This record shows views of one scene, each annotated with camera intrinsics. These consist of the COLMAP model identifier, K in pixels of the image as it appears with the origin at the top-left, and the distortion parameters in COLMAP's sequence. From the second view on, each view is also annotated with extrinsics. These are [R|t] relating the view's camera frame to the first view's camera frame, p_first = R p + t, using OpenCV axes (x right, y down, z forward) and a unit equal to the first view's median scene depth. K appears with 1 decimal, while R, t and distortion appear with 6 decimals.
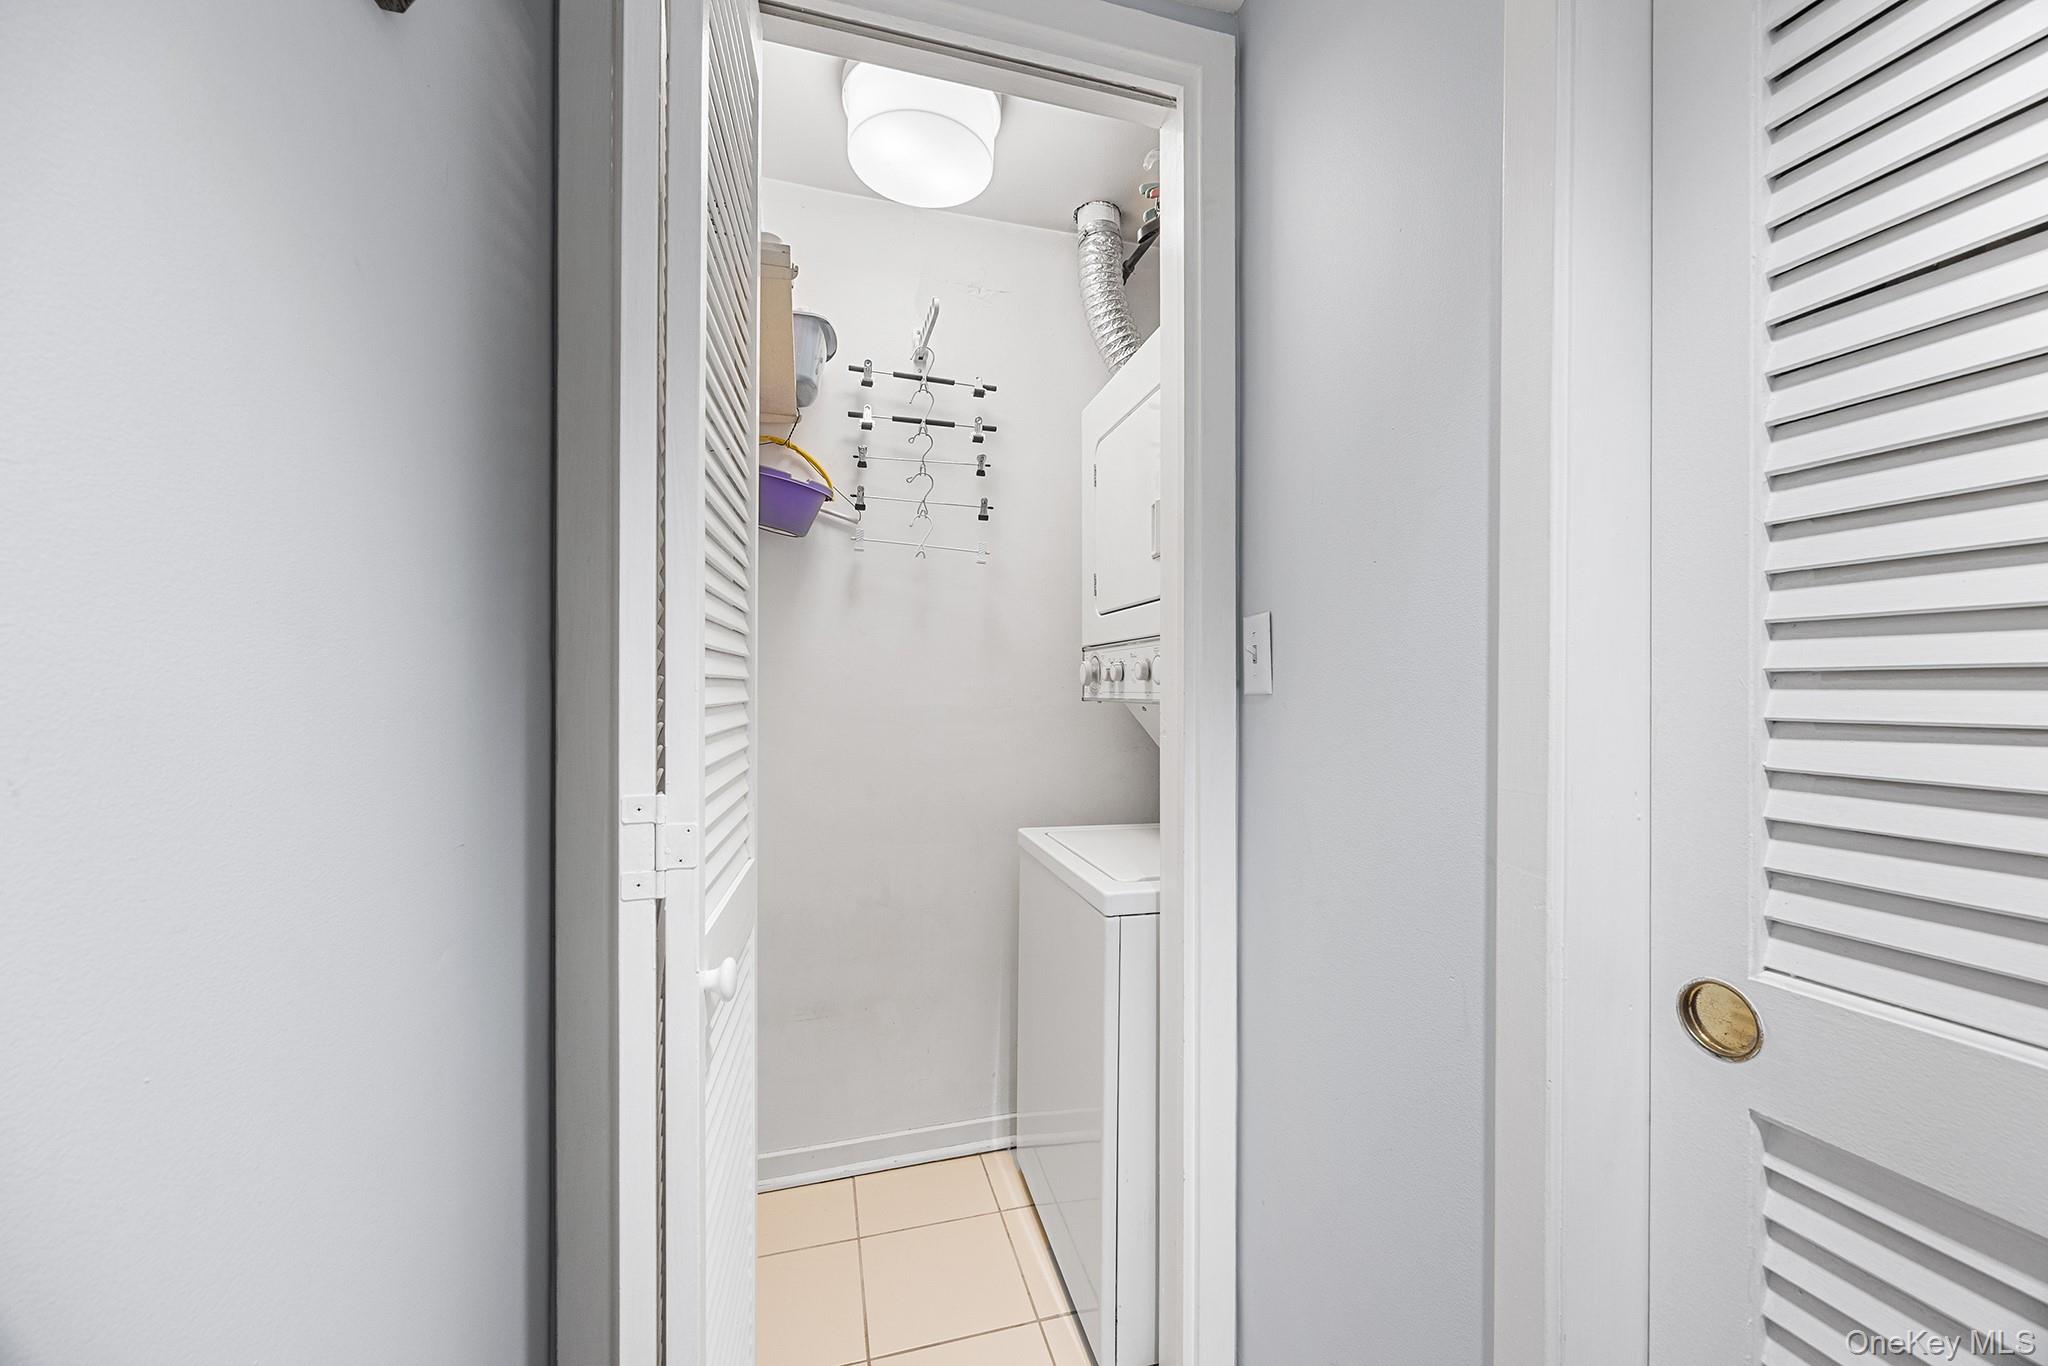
lens RADIAL K [[788.1, 0, 1021.4], [0, 788.1, 691.7], [0, 0, 1]] dist [-0.002192, -0.000506]
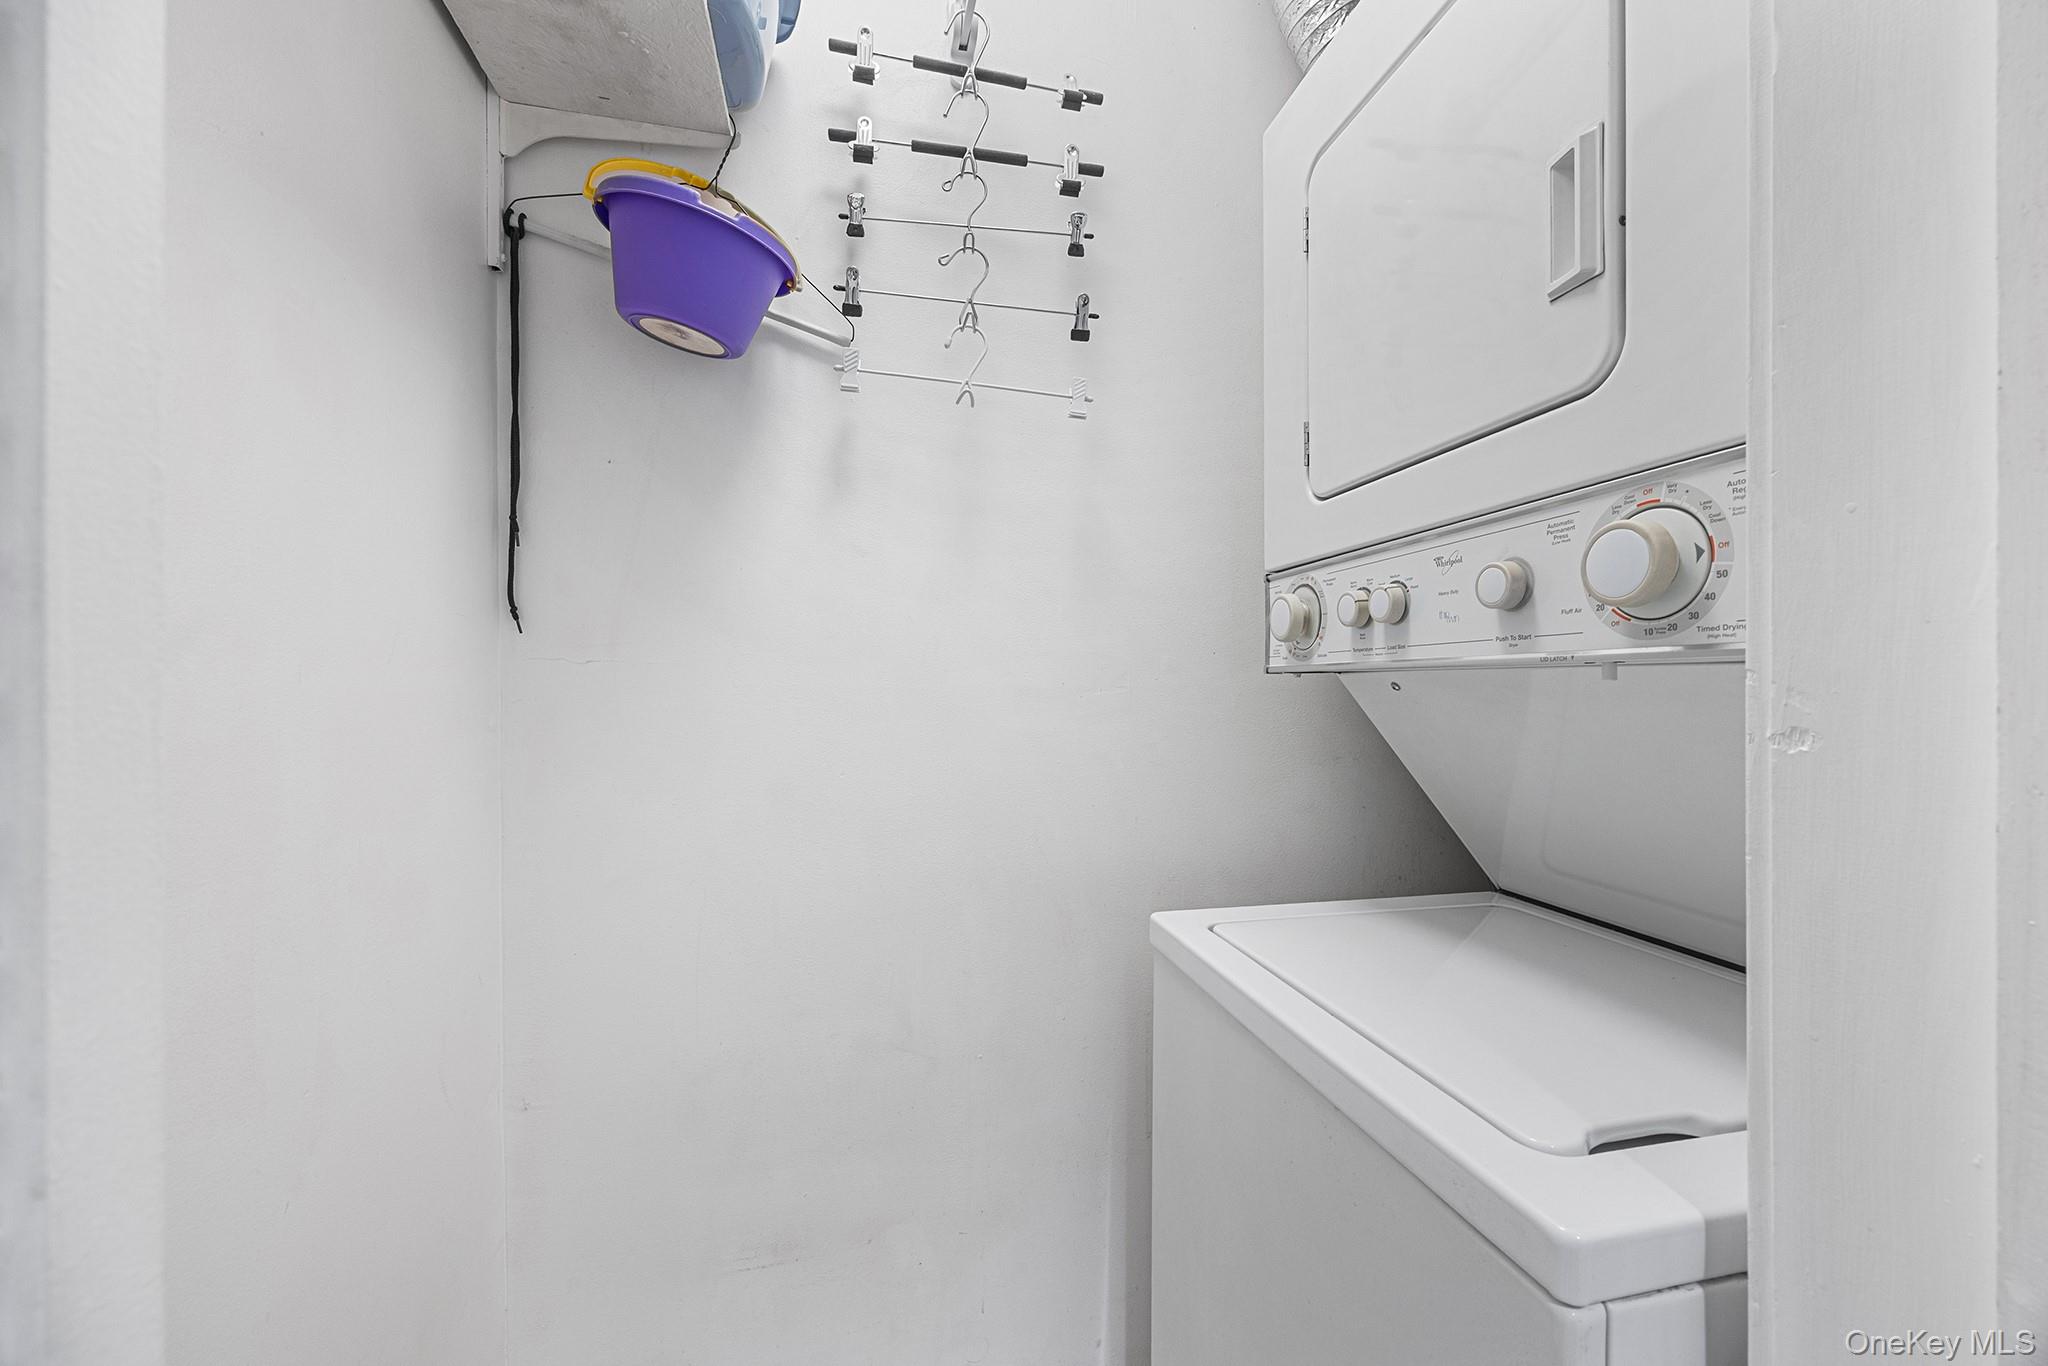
lens RADIAL K [[788.1, 0, 1029.9], [0, 788.1, 685.6], [0, 0, 1]] dist [-0.002192, -0.000506]
pose [[0.999666, -0.004678, -0.025414, -0.071277], [0.004646, 0.999988, -0.001309, 0.020676], [0.025419, 0.001190, 0.999676, 0.466303]]
